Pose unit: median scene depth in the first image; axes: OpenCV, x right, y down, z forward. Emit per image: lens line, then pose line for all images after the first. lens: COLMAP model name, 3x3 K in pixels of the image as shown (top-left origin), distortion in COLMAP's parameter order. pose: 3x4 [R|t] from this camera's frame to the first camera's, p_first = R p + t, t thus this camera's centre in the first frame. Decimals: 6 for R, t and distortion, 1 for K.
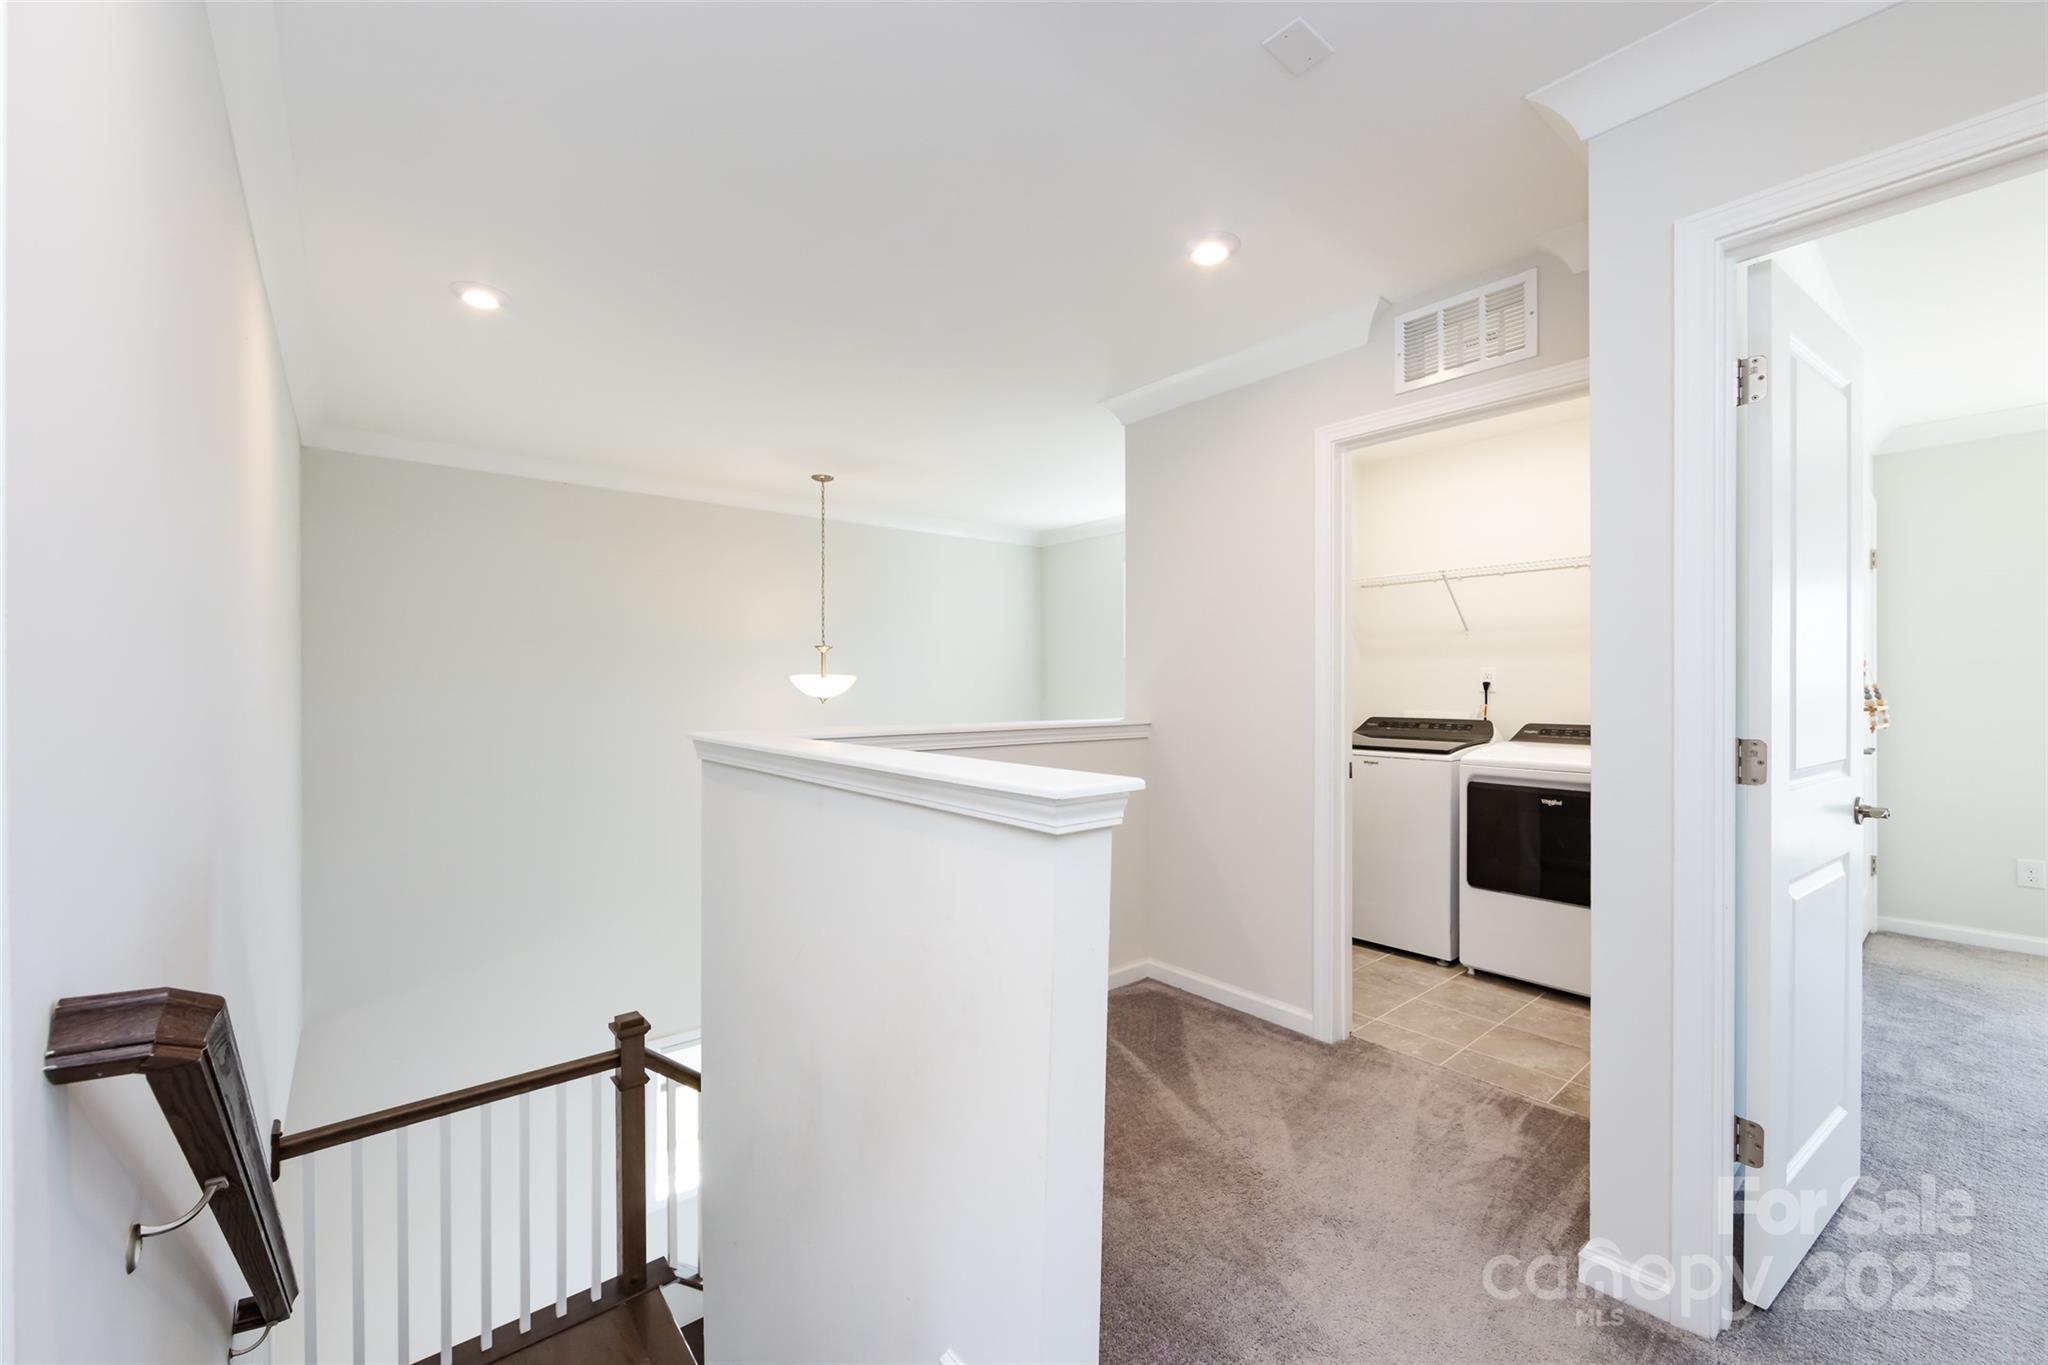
lens RADIAL K [[804.8, 0, 1014.2], [0, 804.8, 690.1], [0, 0, 1]] dist [0.000549, -0.000518]
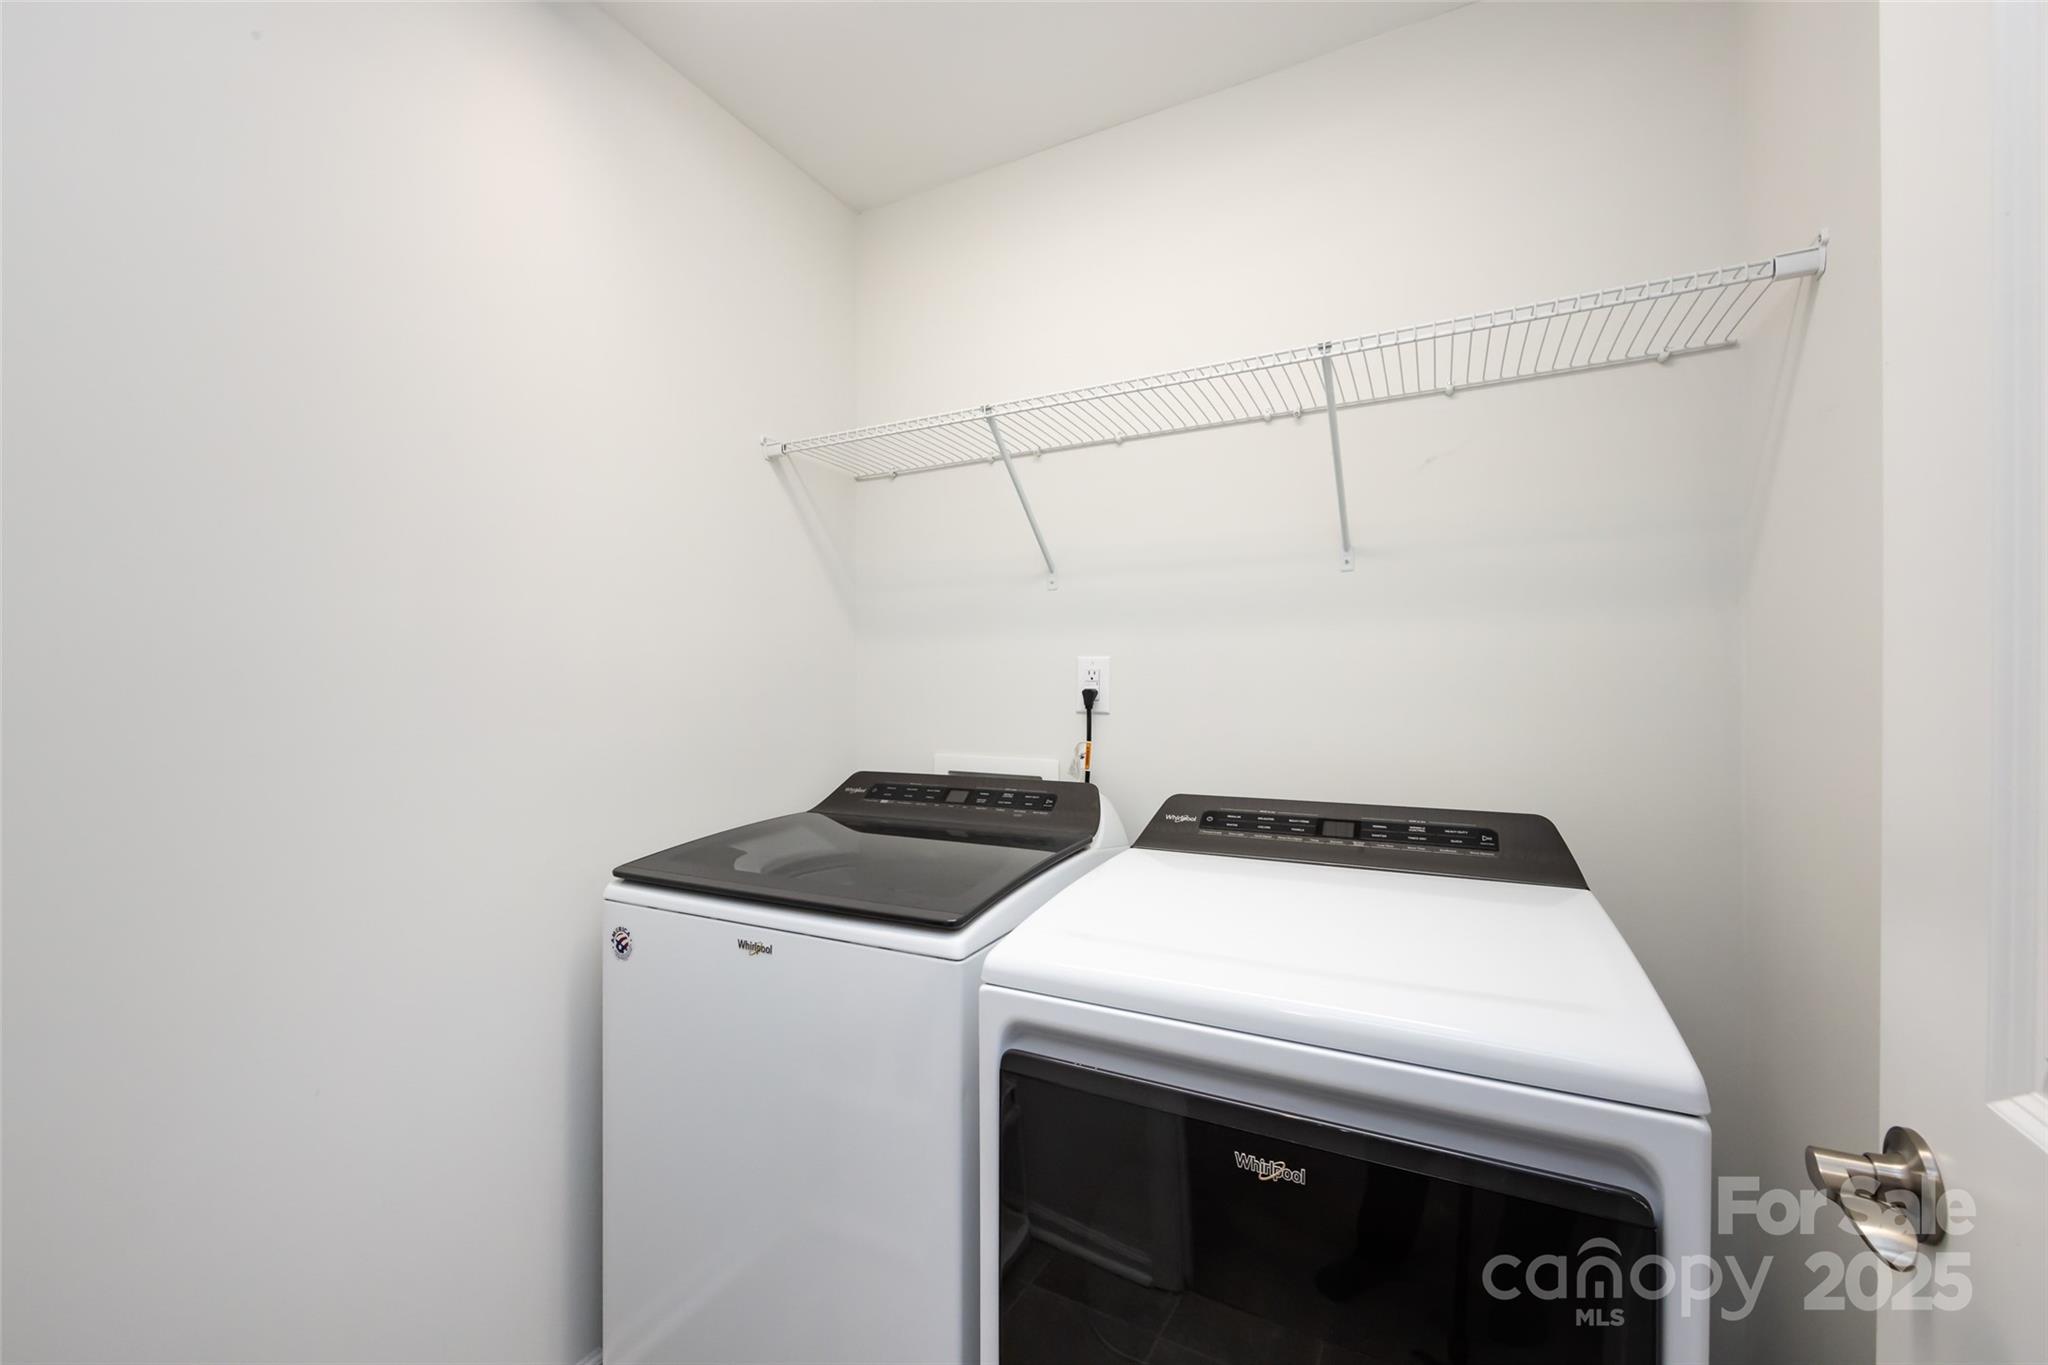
lens RADIAL K [[804.8, 0, 1028.7], [0, 804.8, 692.7], [0, 0, 1]] dist [0.000549, -0.000518]
pose [[0.918045, -0.002002, 0.396471, 0.397068], [0.003779, 0.999986, -0.003701, -0.007438], [-0.396458, 0.004896, 0.918040, 0.635359]]
